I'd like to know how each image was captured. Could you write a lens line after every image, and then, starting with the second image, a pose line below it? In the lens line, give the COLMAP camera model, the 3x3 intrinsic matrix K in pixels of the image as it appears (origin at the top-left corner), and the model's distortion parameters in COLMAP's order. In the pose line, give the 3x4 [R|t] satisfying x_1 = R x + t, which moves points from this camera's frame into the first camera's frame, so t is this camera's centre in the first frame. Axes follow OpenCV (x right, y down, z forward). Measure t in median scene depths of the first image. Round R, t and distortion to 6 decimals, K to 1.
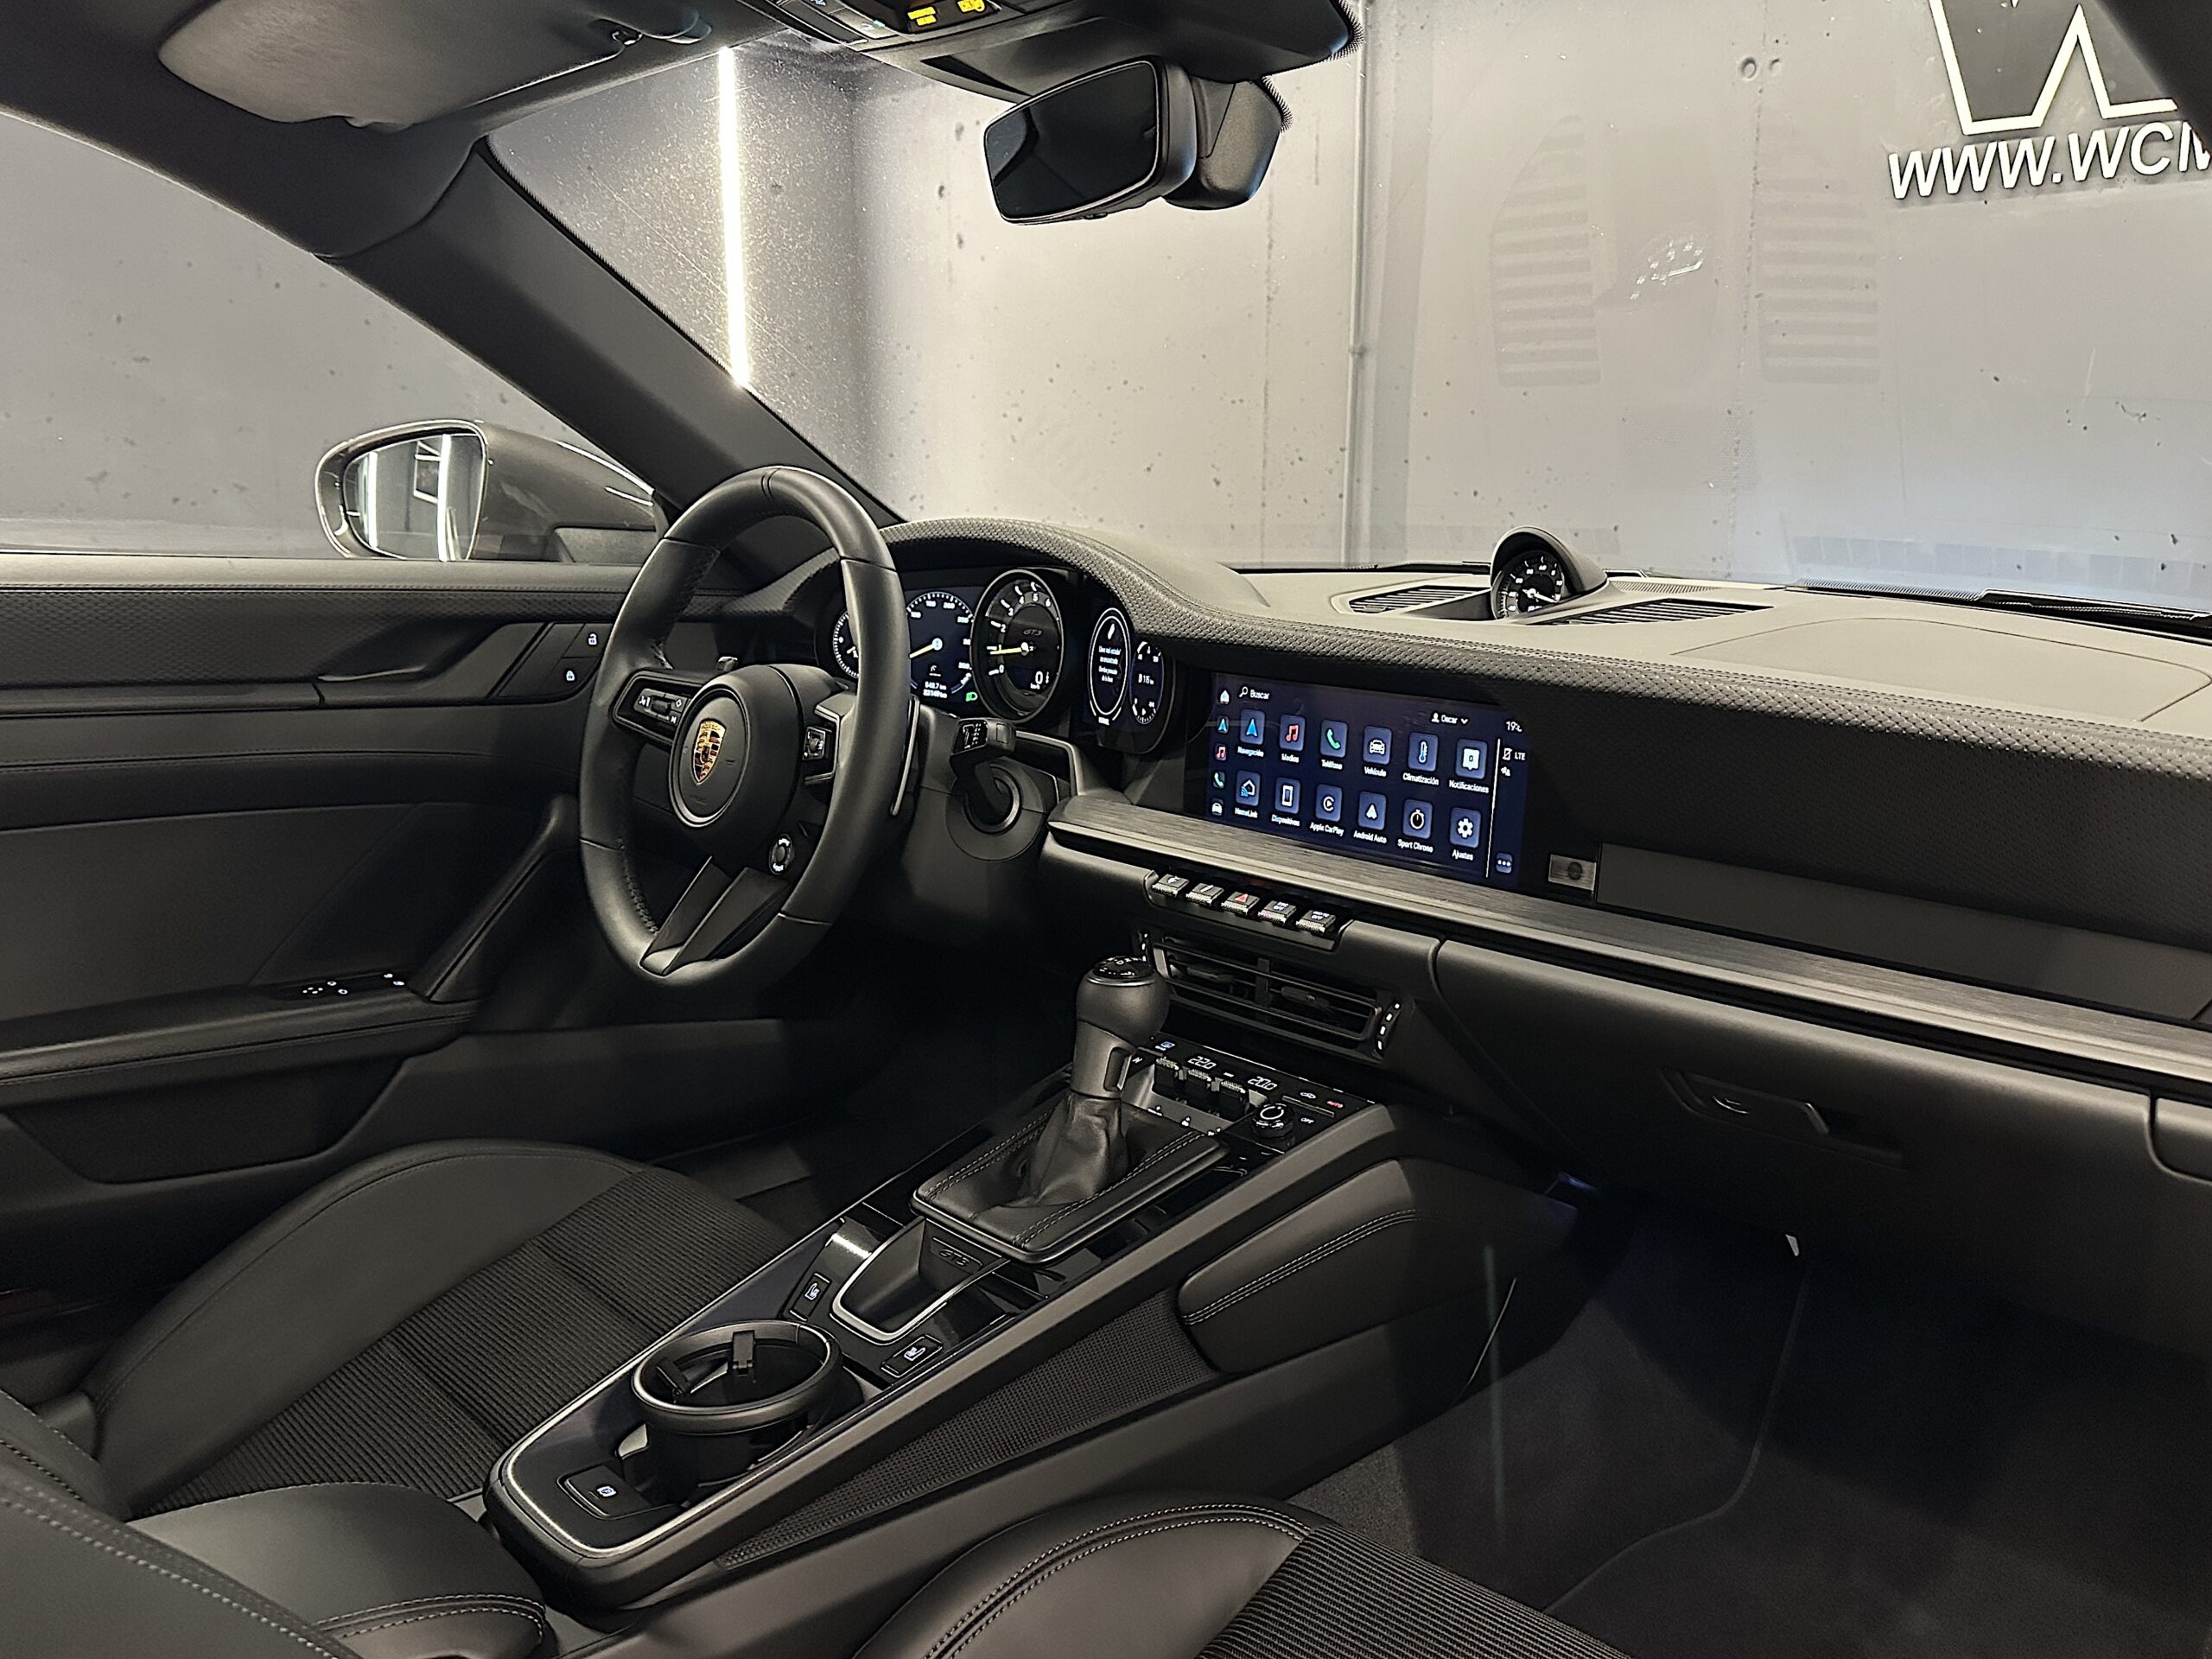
lens RADIAL K [[1950.3, 0, 1068.8], [0, 1950.3, 903.5], [0, 0, 1]] dist [0.170031, -0.238441]
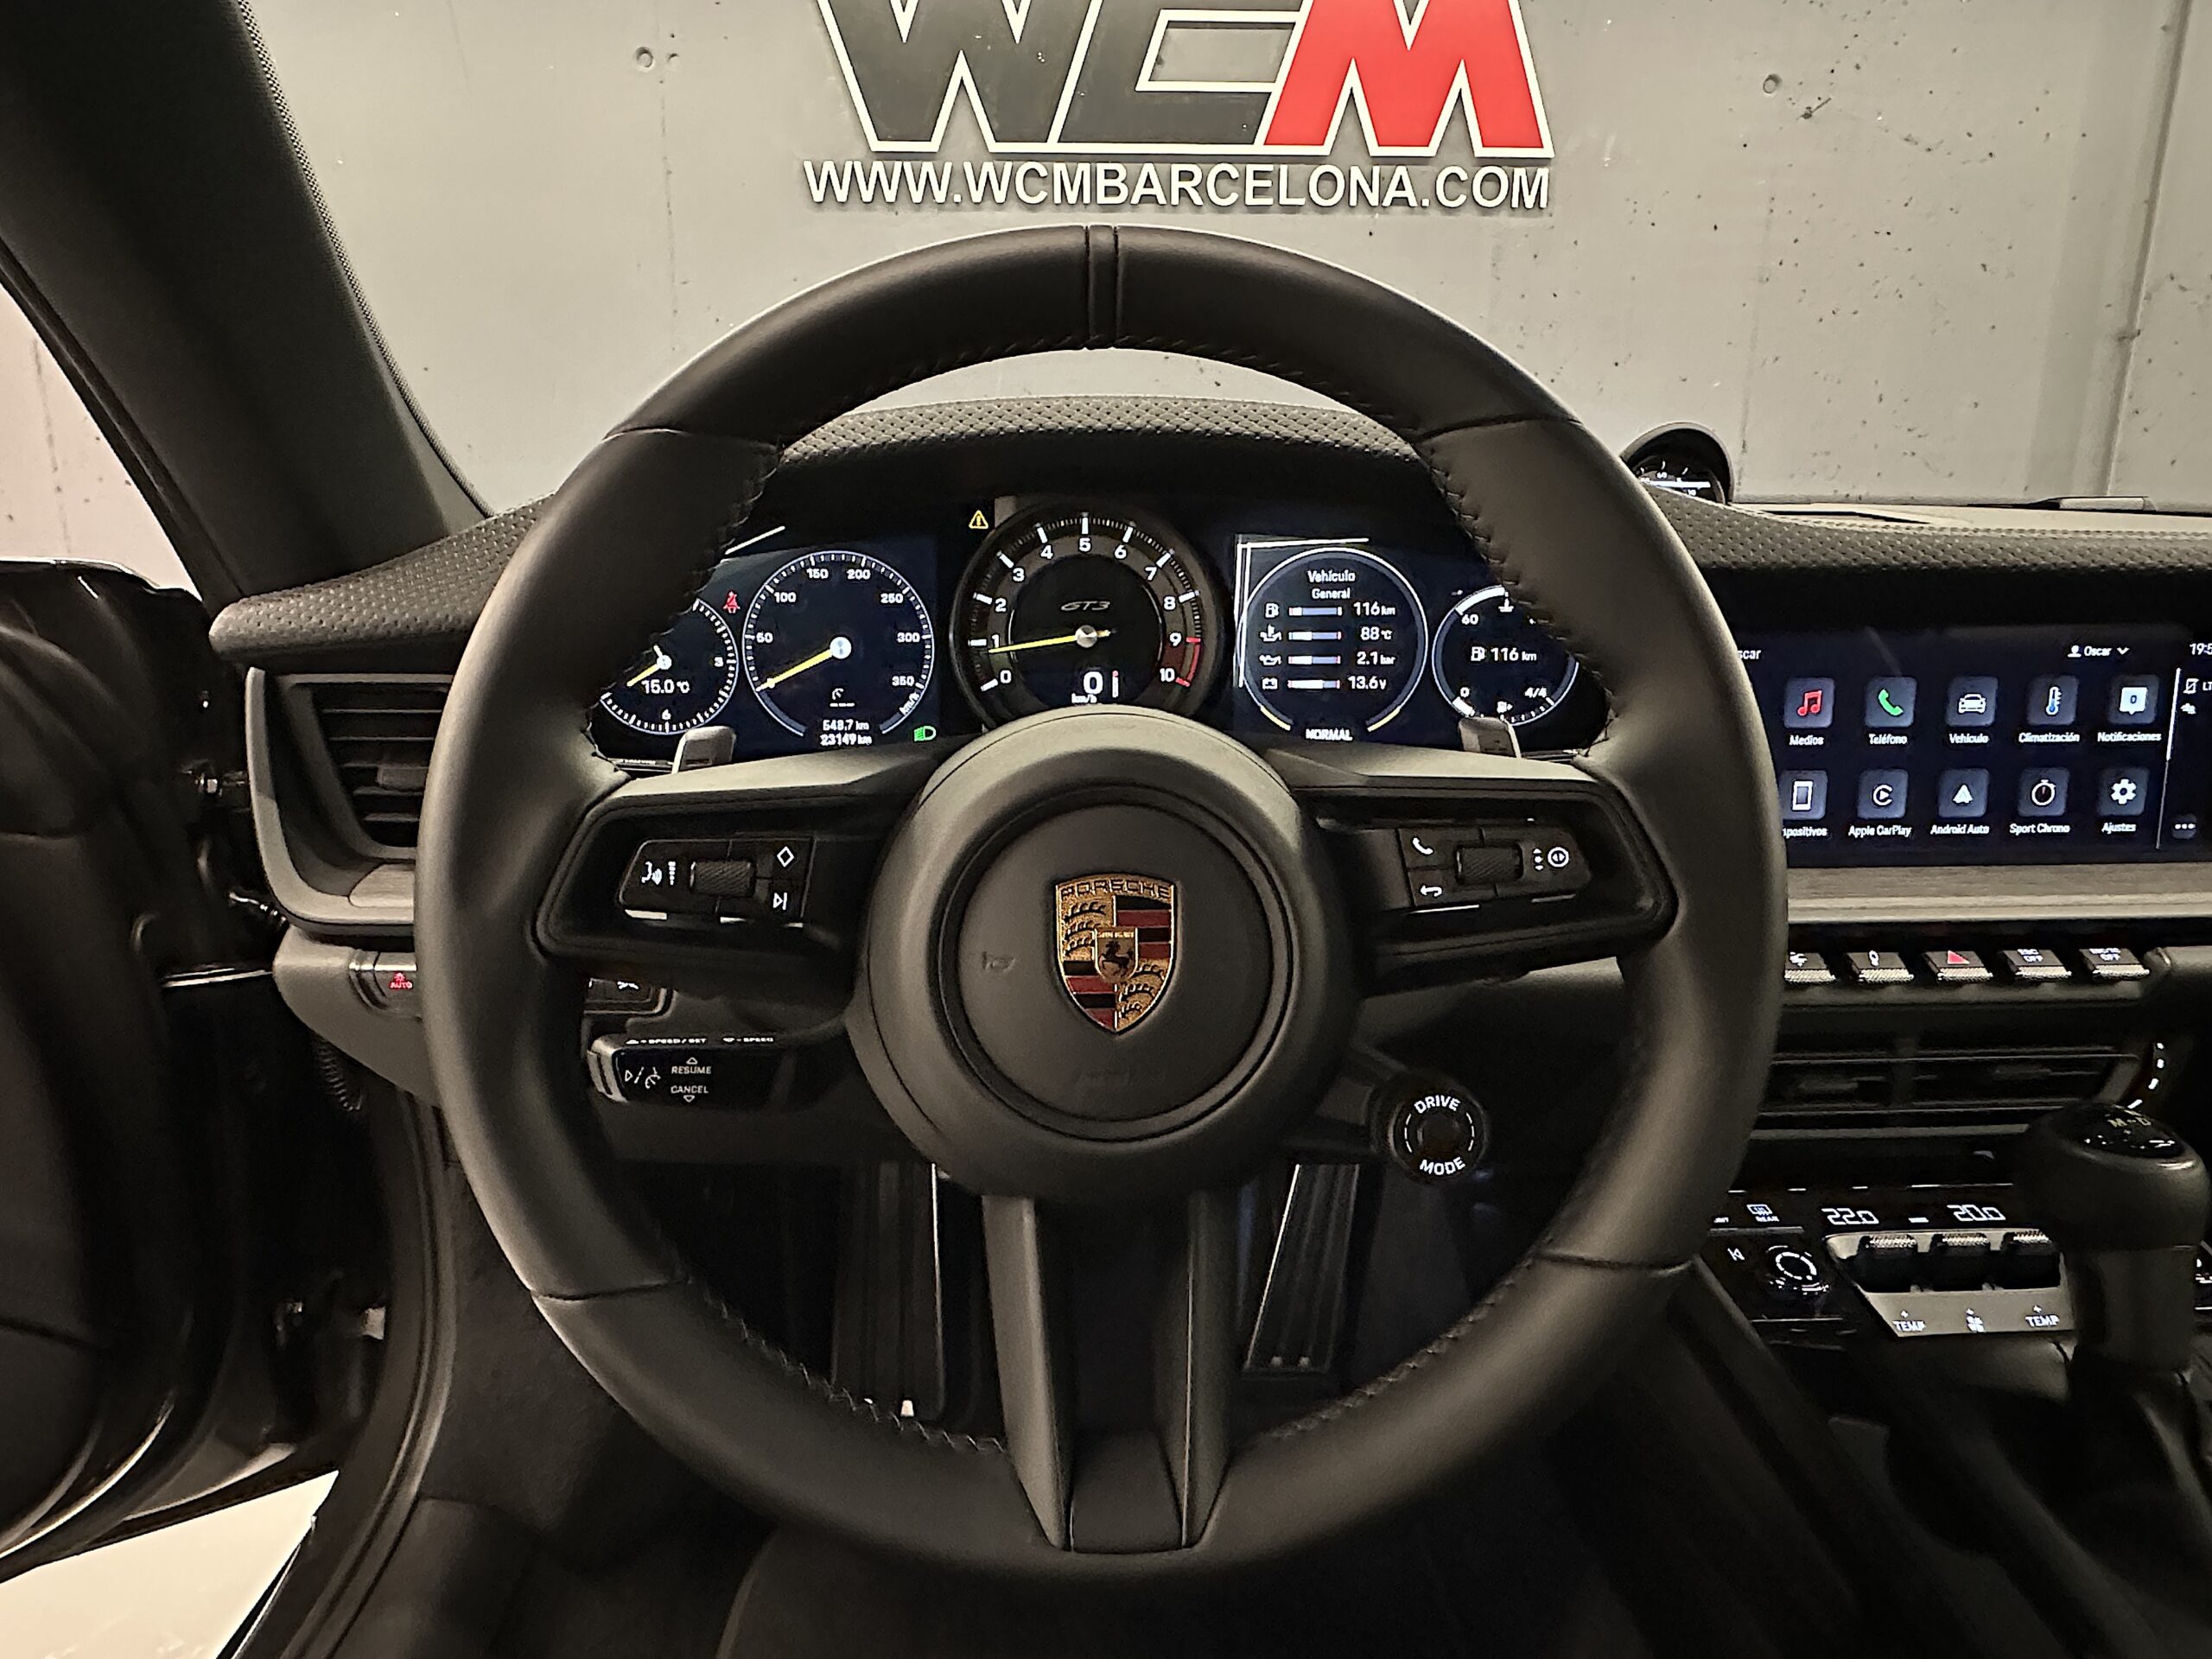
lens RADIAL K [[1437.3, 0, 1040.6], [0, 1437.3, 798.7], [0, 0, 1]] dist [0.009978, -0.004923]
pose [[0.591519, -0.181020, 0.785708, -0.447307], [0.181660, 0.979338, 0.088868, -0.149683], [-0.785561, 0.090164, 0.612180, 0.921903]]
